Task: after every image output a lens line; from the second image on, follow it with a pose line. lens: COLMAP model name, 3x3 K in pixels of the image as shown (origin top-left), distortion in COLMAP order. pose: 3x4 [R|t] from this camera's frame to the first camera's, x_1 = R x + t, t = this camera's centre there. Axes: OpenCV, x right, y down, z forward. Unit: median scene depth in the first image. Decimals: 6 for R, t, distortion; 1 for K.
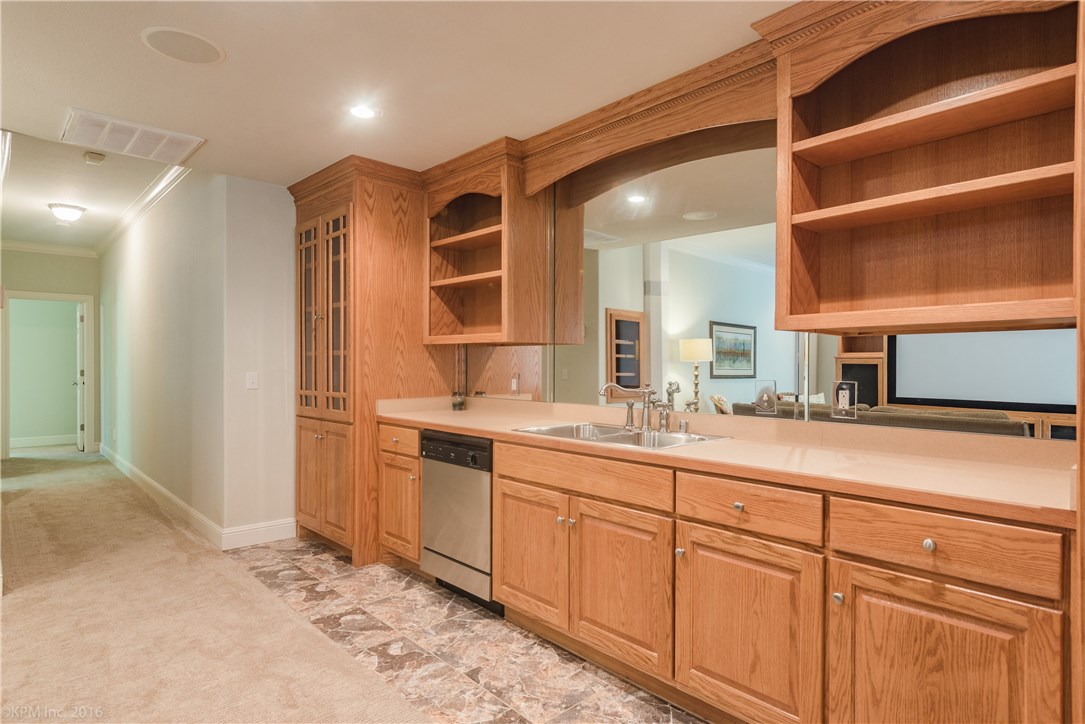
lens RADIAL K [[596.2, 0, 545.7], [0, 596.2, 364.9], [0, 0, 1]] dist [0.000027, 0.000235]
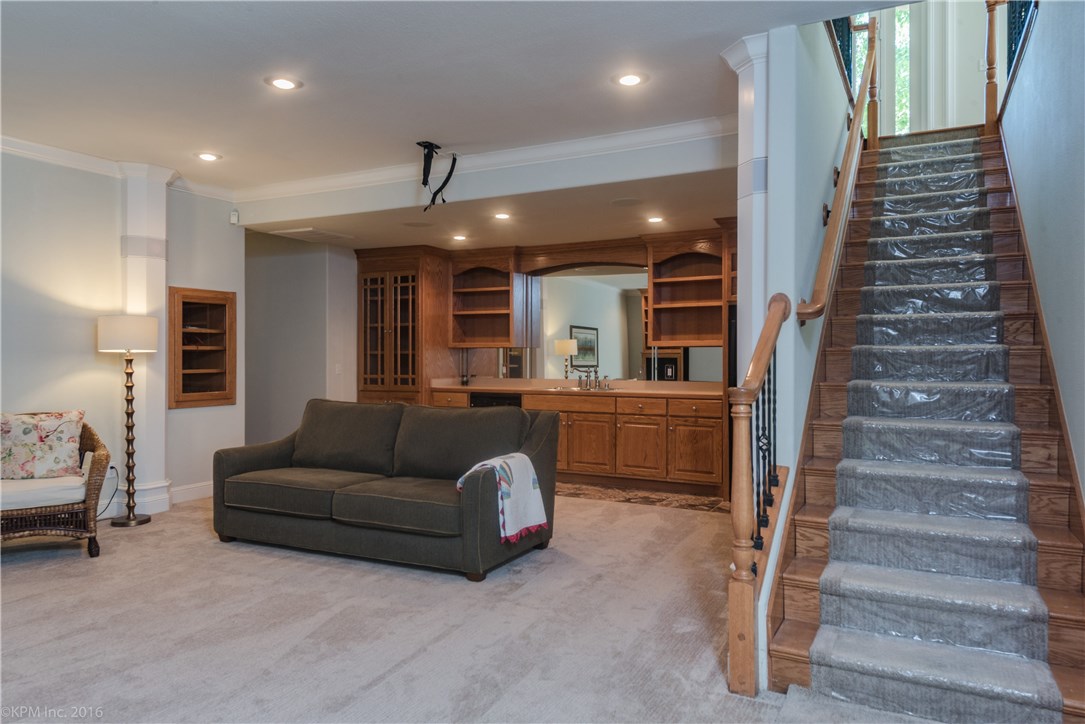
lens RADIAL K [[736.0, 0, 541.6], [0, 736.0, 358.2], [0, 0, 1]] dist [0.003698, 0.001000]
pose [[0.948215, -0.006233, 0.317567, -0.686522], [0.005444, 0.999979, 0.003372, -0.009808], [-0.317581, -0.001469, 0.948230, -1.223331]]
